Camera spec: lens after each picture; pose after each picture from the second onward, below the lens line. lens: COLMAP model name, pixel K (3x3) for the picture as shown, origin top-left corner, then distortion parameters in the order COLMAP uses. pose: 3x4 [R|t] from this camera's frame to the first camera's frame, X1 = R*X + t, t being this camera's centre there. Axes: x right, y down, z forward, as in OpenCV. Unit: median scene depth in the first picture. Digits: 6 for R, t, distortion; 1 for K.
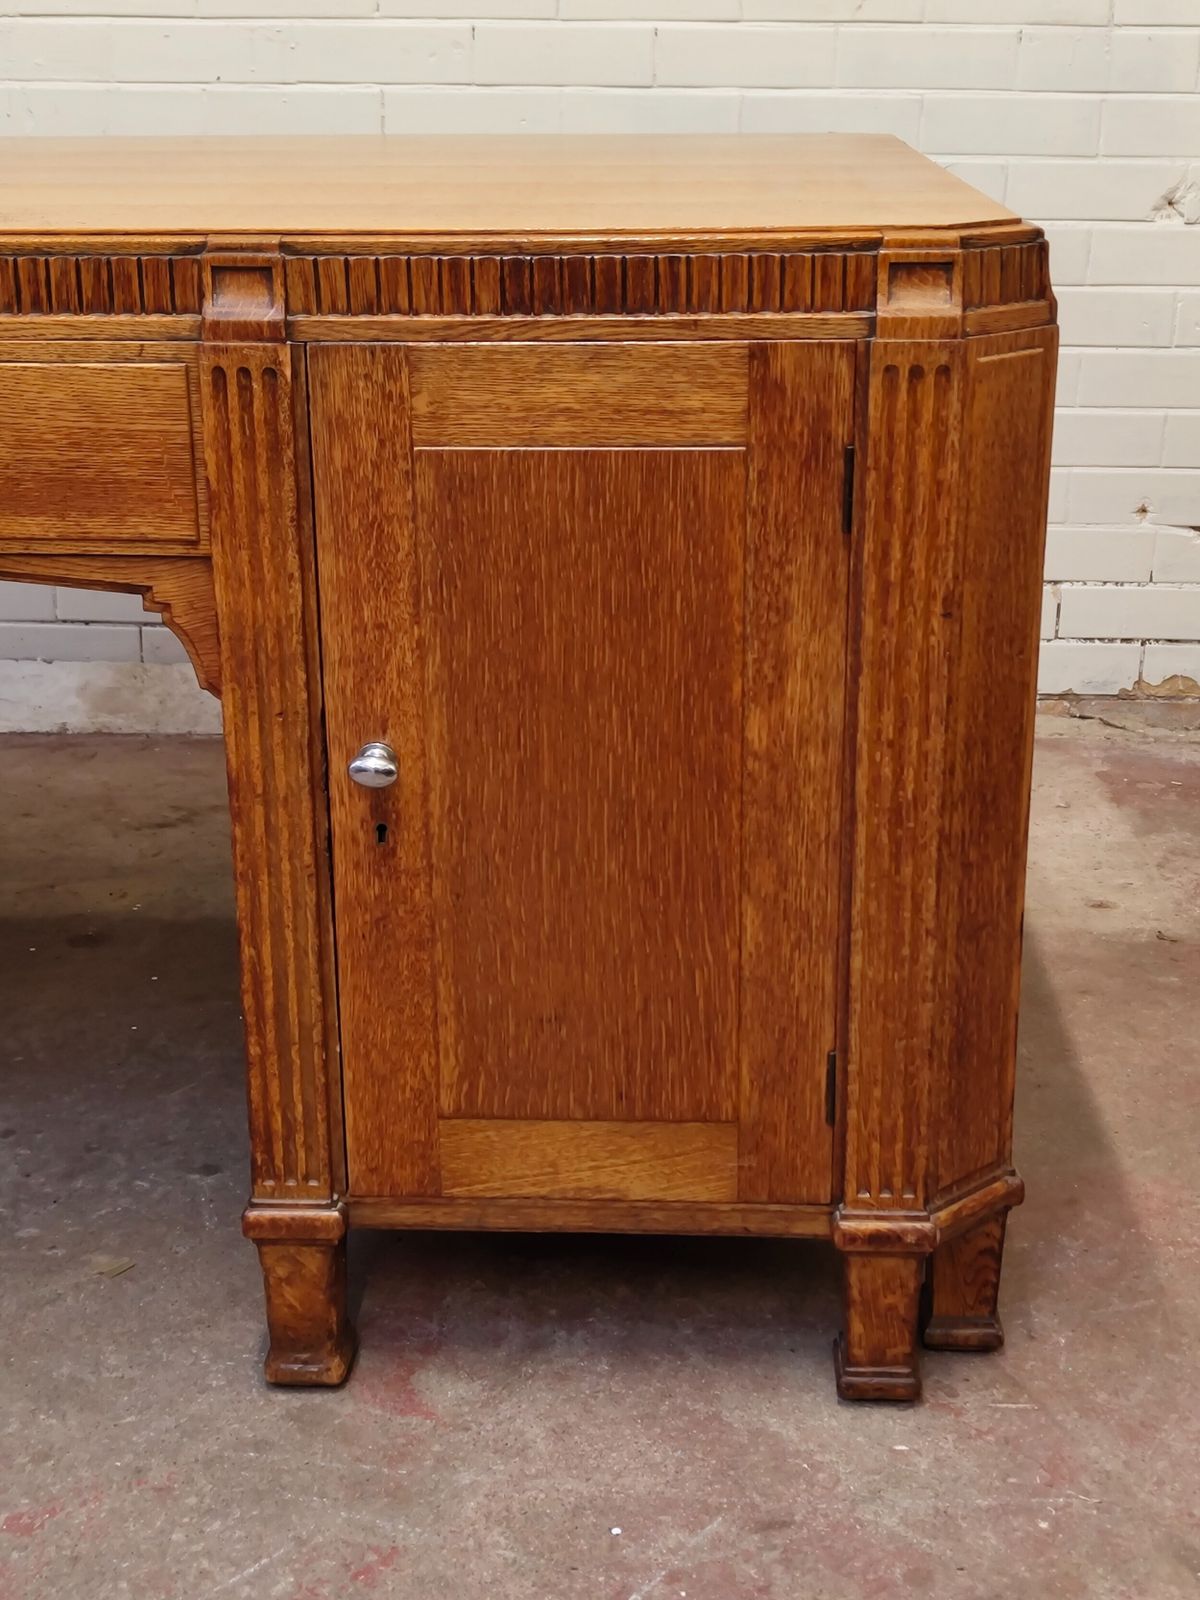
lens RADIAL K [[2184.6, 0, 590.3], [0, 2184.6, 806.9], [0, 0, 1]] dist [0.130821, -0.444919]
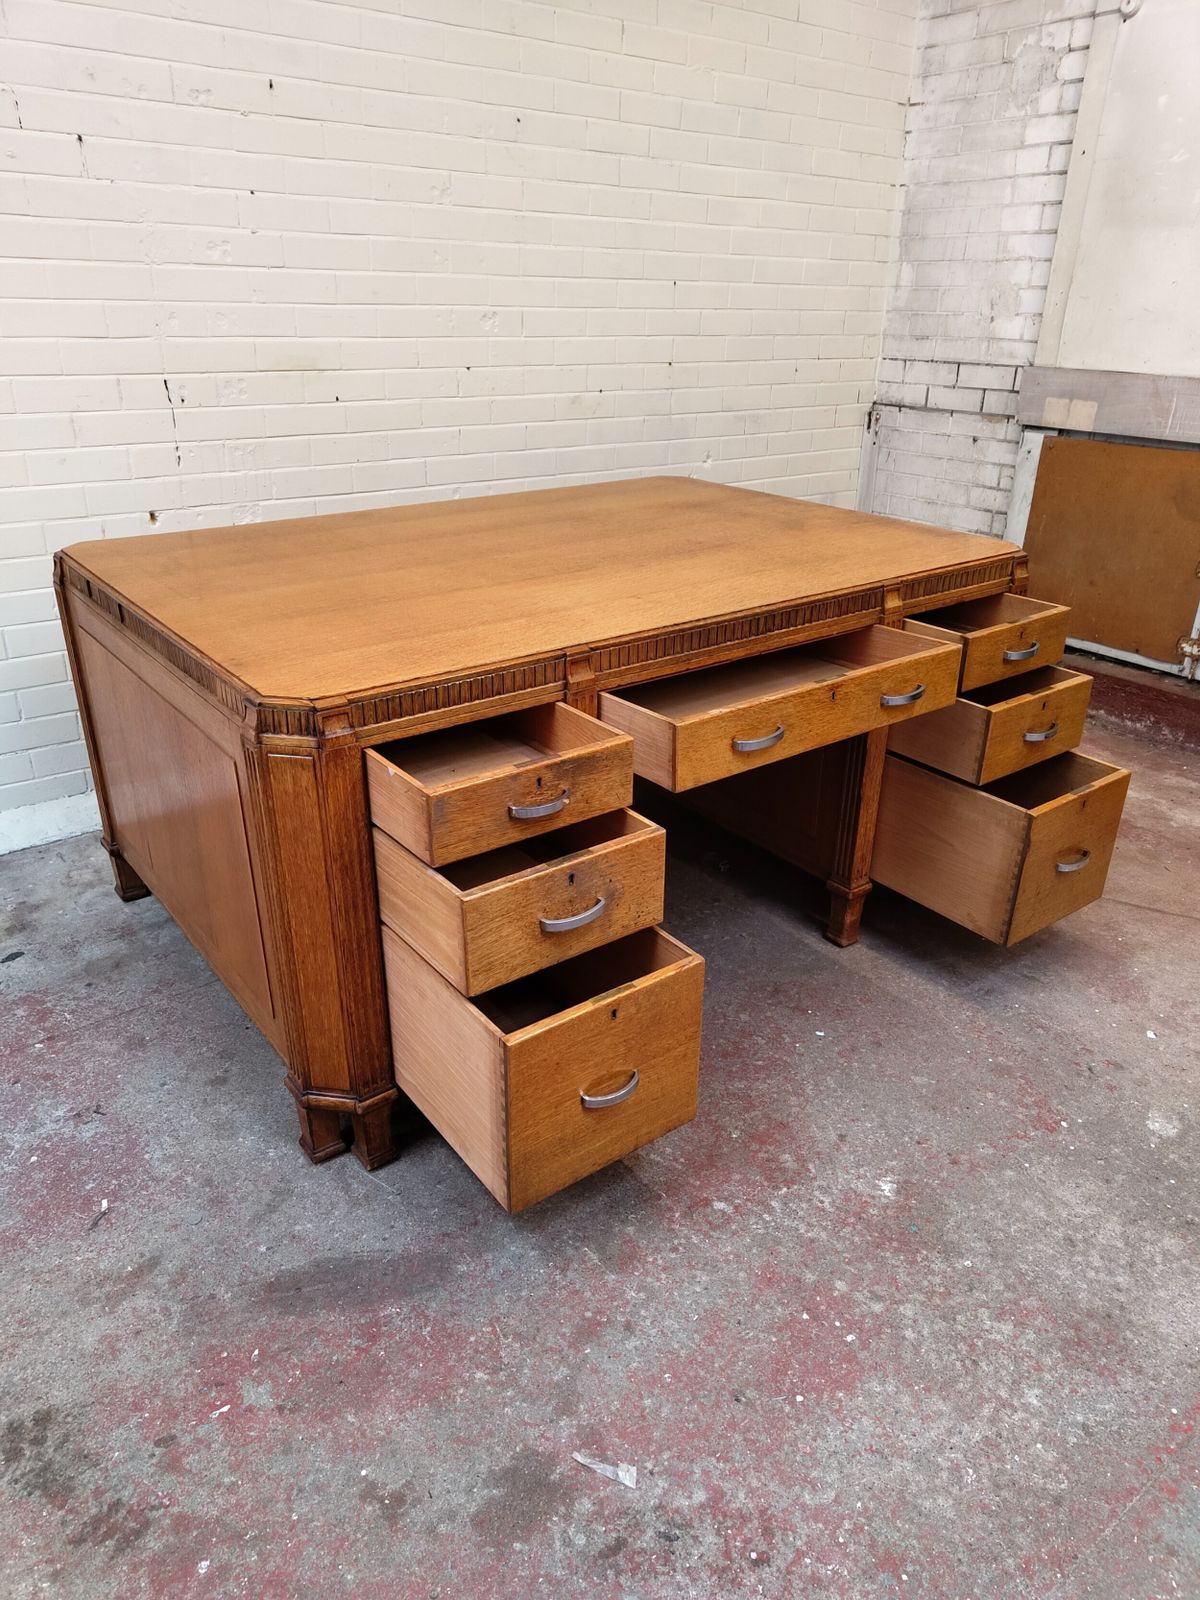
lens RADIAL K [[1095.1, 0, 595.3], [0, 1095.1, 810.8], [0, 0, 1]] dist [0.006845, 0.001077]
pose [[0.780977, -0.259395, 0.568146, -1.314626], [0.198351, 0.965591, 0.168199, -0.257617], [-0.592226, -0.018667, 0.805556, -0.010243]]
